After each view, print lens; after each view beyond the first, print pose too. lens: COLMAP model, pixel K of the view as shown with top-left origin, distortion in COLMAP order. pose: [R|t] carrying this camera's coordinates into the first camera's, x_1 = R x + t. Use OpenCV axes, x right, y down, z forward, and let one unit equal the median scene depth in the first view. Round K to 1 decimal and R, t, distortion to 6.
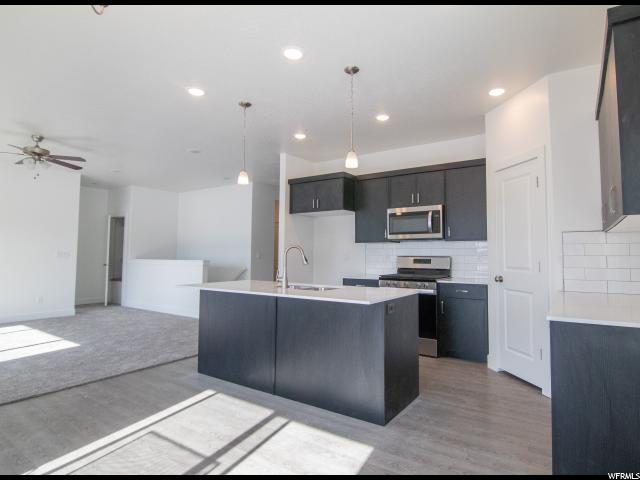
lens RADIAL K [[354.2, 0, 352.2], [0, 354.2, 237.2], [0, 0, 1]] dist [-0.025122, -0.002244]
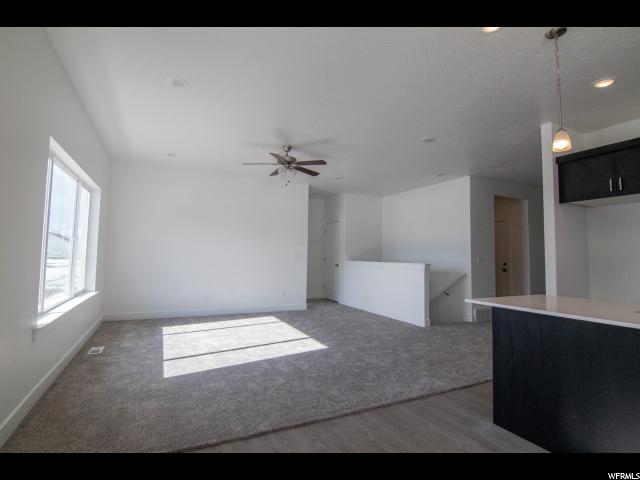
lens RADIAL K [[327.4, 0, 318.2], [0, 327.4, 238.7], [0, 0, 1]] dist [-0.022379, -0.000674]
pose [[0.840202, -0.015080, -0.542063, -0.277726], [0.009001, 0.999863, -0.013865, 0.014193], [0.542198, 0.006770, 0.840223, 0.191498]]
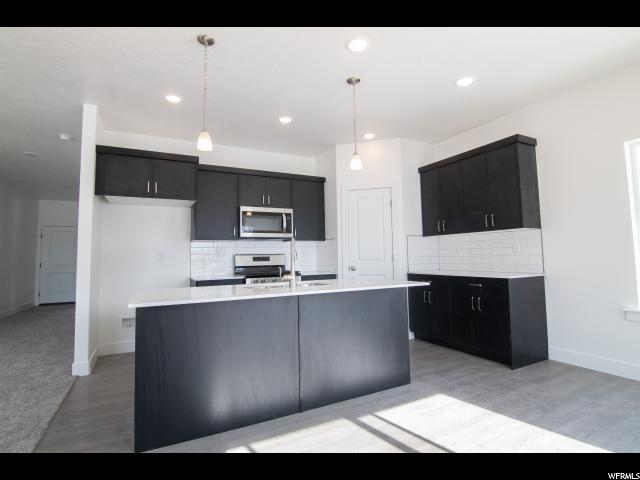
lens RADIAL K [[319.2, 0, 320.0], [0, 319.2, 240.0], [0, 0, 1]] dist [-0.020083, -0.000673]
pose [[0.513796, 0.031999, 0.857316, -0.558424], [-0.023985, 0.999449, -0.022930, 0.029893], [-0.857577, -0.008781, 0.514280, 0.362519]]
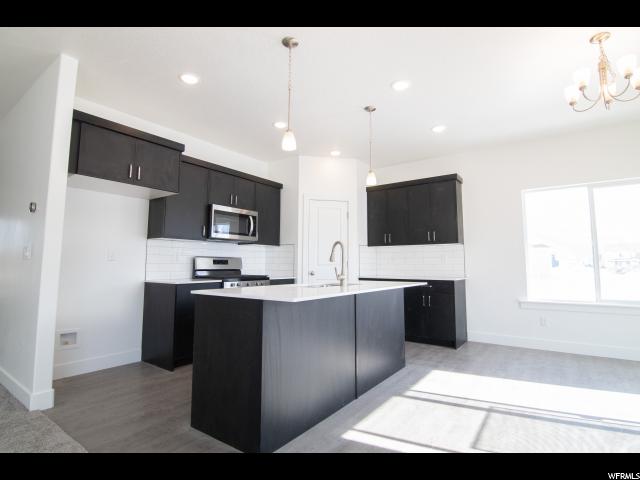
lens RADIAL K [[327.4, 0, 318.2], [0, 327.4, 238.7], [0, 0, 1]] dist [-0.022379, -0.000674]
pose [[0.082949, 0.078676, 0.993443, -0.726181], [-0.054816, 0.995730, -0.074281, 0.057818], [-0.995045, -0.048295, 0.086907, 0.668772]]
